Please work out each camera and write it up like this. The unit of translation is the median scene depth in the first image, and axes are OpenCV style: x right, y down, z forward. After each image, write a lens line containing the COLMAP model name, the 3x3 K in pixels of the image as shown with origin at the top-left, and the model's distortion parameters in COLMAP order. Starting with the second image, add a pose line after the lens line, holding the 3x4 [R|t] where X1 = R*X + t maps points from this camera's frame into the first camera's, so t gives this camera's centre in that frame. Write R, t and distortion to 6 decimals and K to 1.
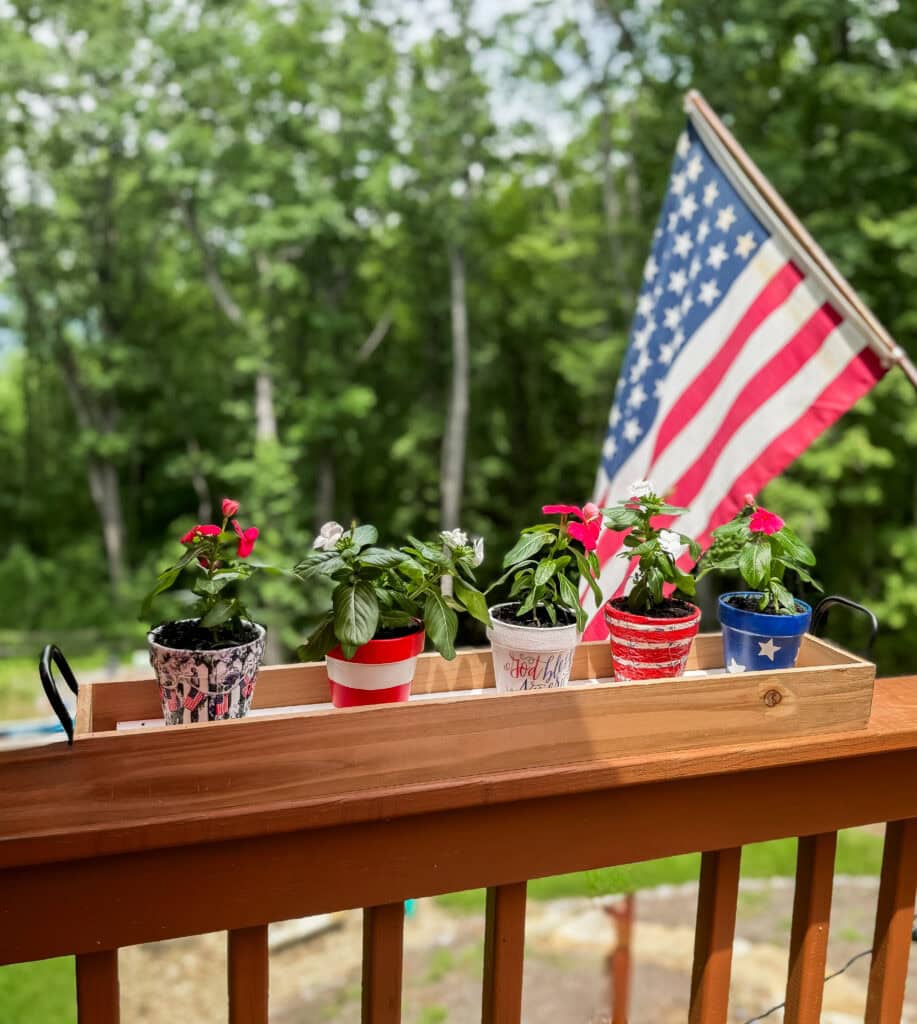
lens RADIAL K [[1013.3, 0, 501.0], [0, 1013.3, 499.5], [0, 0, 1]] dist [0.109346, 0.000000]
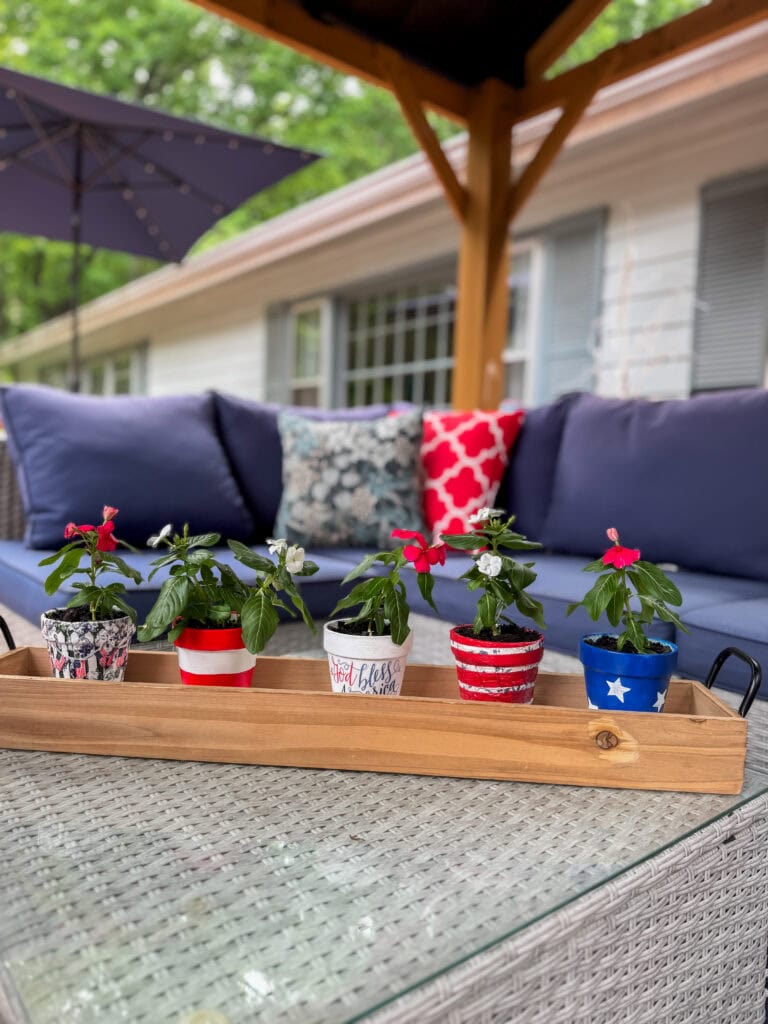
lens RADIAL K [[748.1, 0, 382.0], [0, 748.1, 505.1], [0, 0, 1]] dist [0.065653, -0.054072]
pose [[0.901922, 0.004891, -0.431871, 0.390918], [-0.062329, 0.990942, -0.118947, 0.079063], [0.427377, 0.134199, 0.894058, 0.277931]]
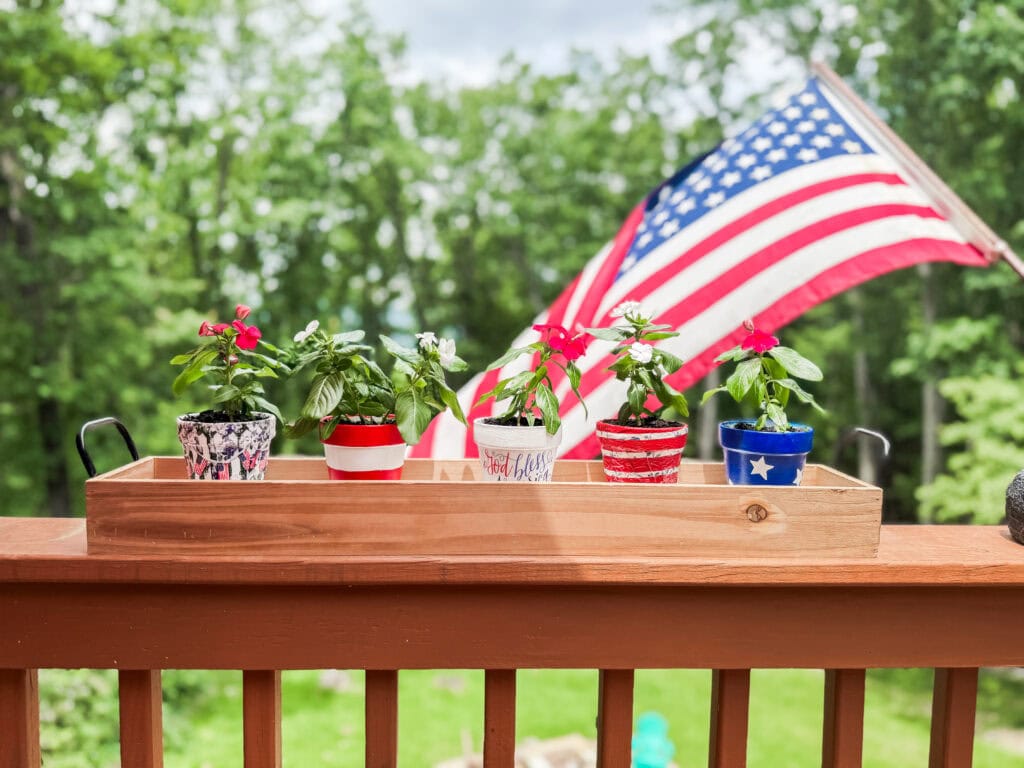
lens RADIAL K [[748.1, 0, 506.6], [0, 748.1, 378.7], [0, 0, 1]] dist [0.065653, -0.054072]
pose [[0.948324, -0.007019, -0.317225, 0.278031], [-0.026908, 0.994375, -0.102442, 0.151526], [0.316159, 0.105684, 0.942801, 0.235660]]
